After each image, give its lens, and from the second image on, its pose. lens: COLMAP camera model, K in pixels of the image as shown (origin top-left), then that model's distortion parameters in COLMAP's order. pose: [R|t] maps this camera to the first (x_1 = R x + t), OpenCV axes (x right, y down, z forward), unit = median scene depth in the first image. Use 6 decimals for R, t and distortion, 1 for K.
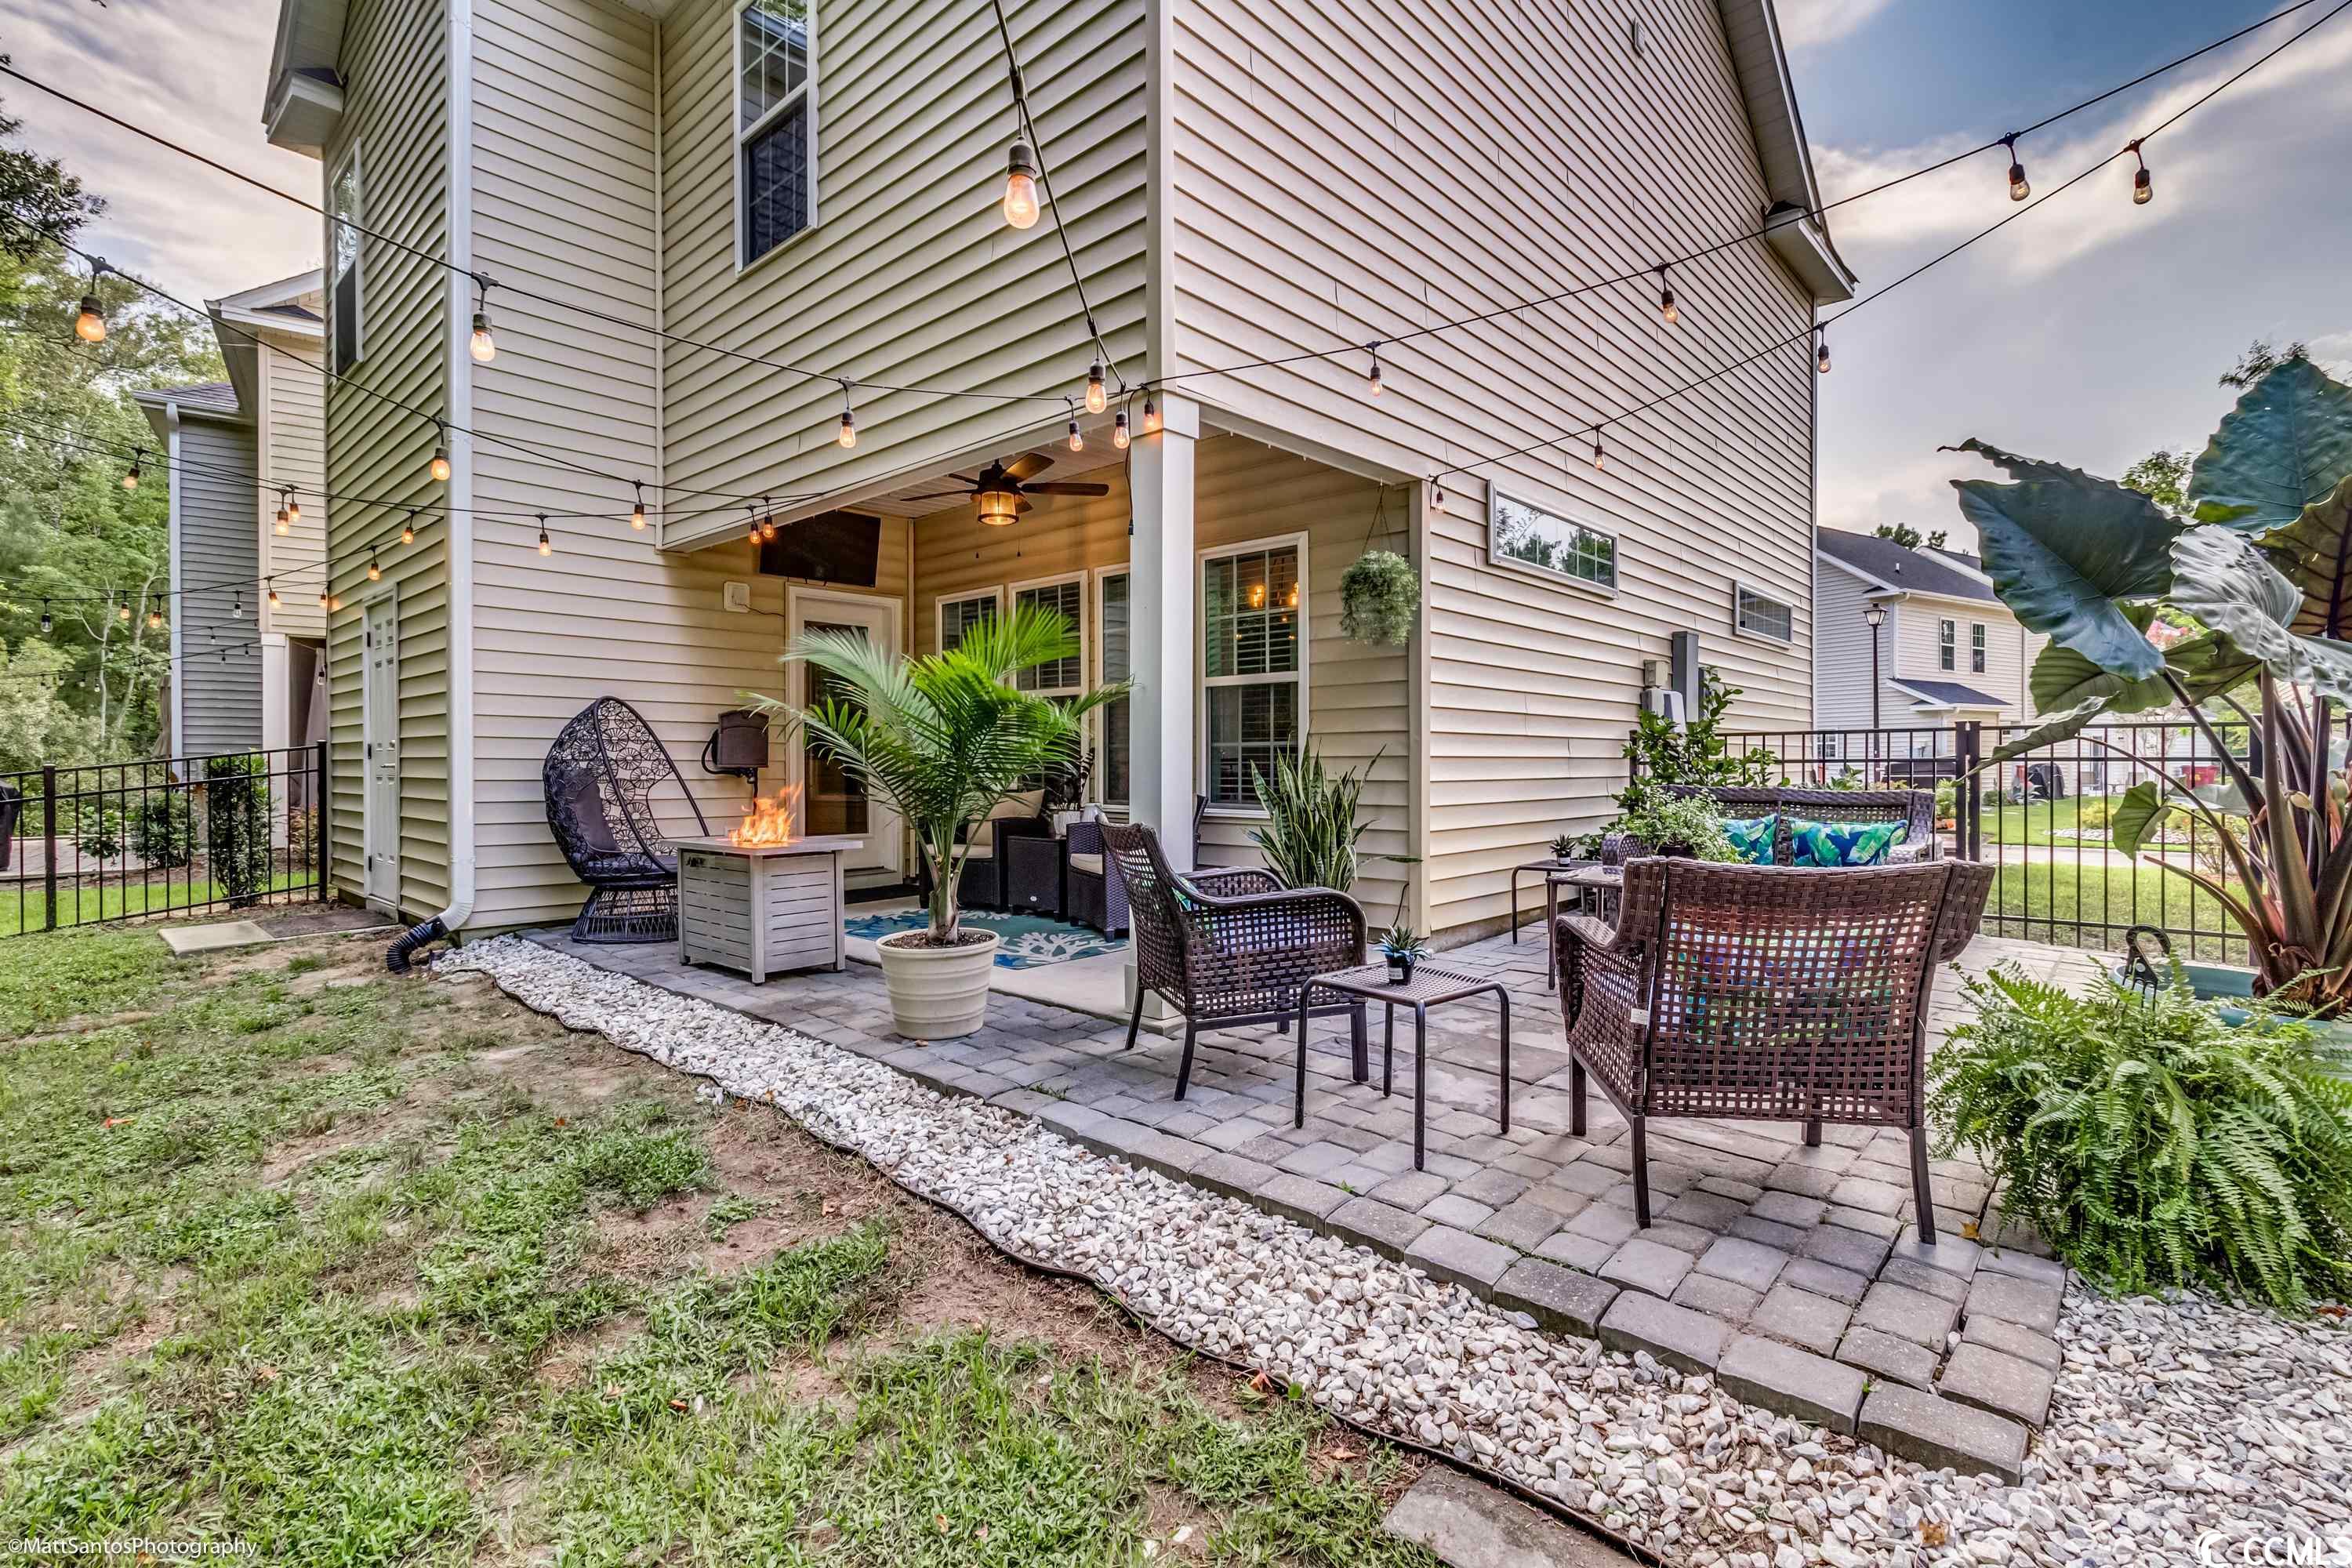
lens RADIAL K [[1094.5, 0, 1176.0], [0, 1094.5, 784.0], [0, 0, 1]] dist [0.000691, -0.000463]
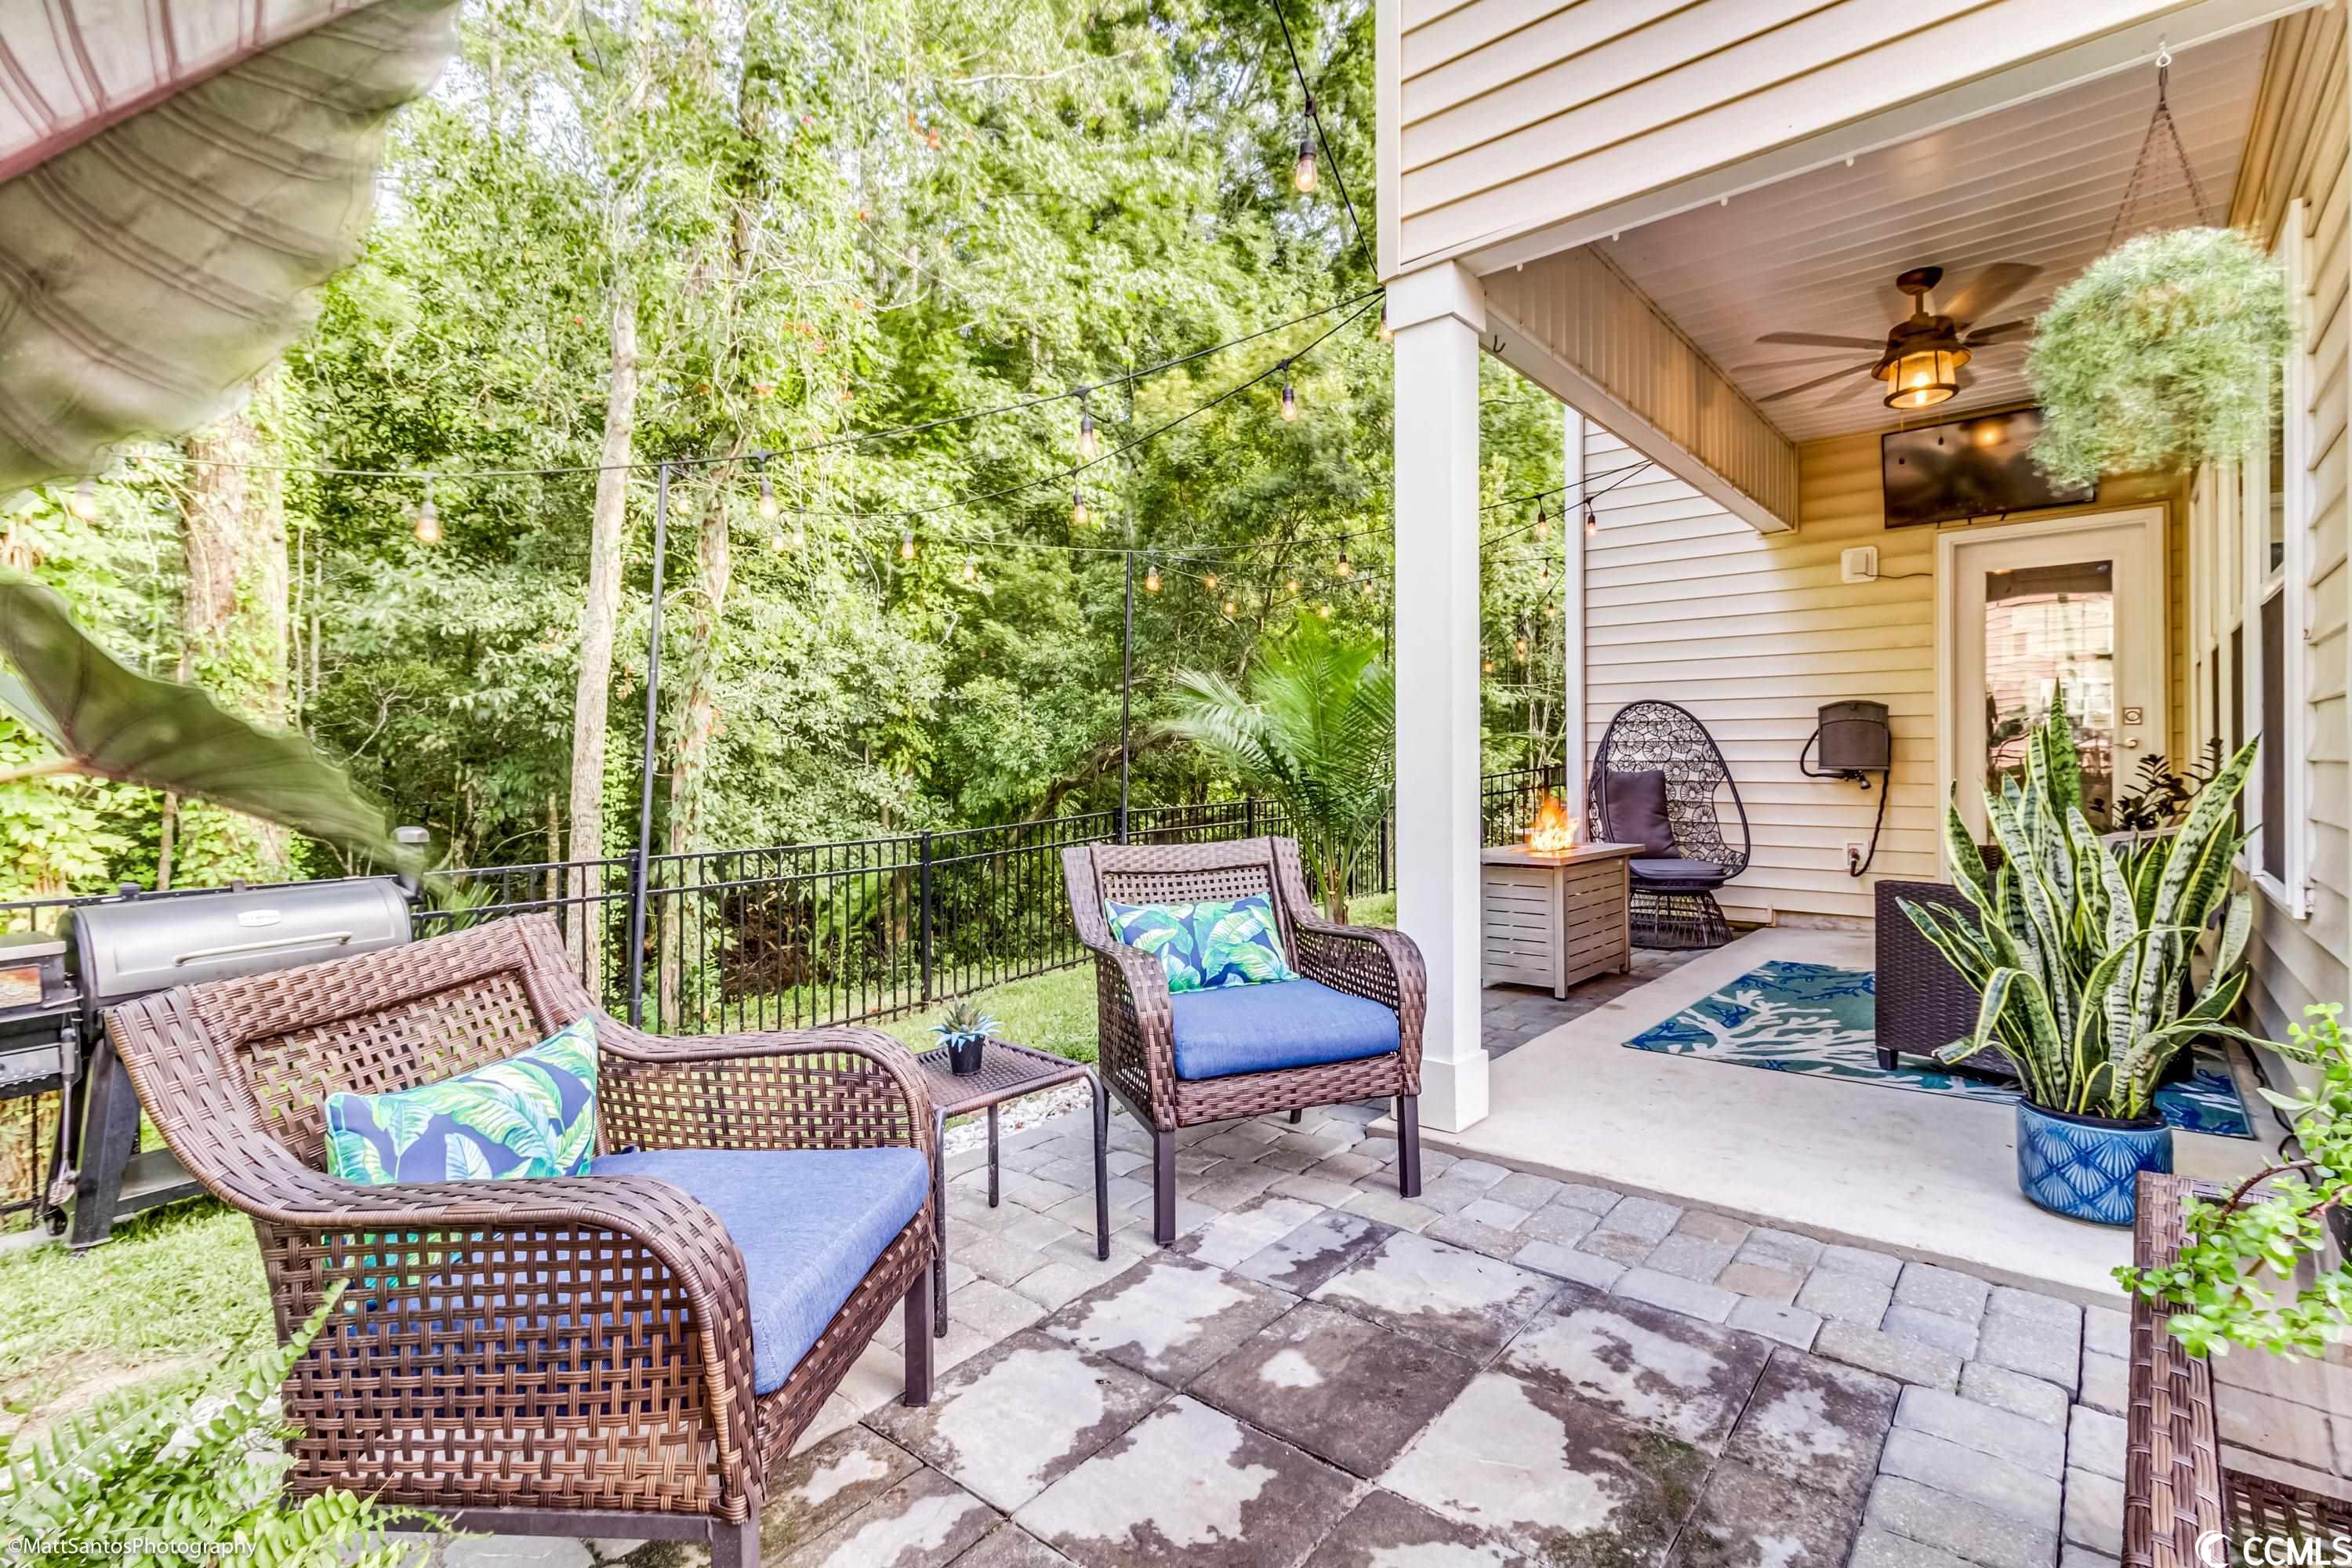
lens RADIAL K [[1094.5, 0, 1176.0], [0, 1094.5, 784.0], [0, 0, 1]] dist [0.000691, -0.000463]
pose [[0.050116, 0.007176, -0.998718, 0.437020], [-0.008903, 0.999938, 0.006738, -0.004451], [0.998704, 0.008554, 0.050177, 0.466507]]
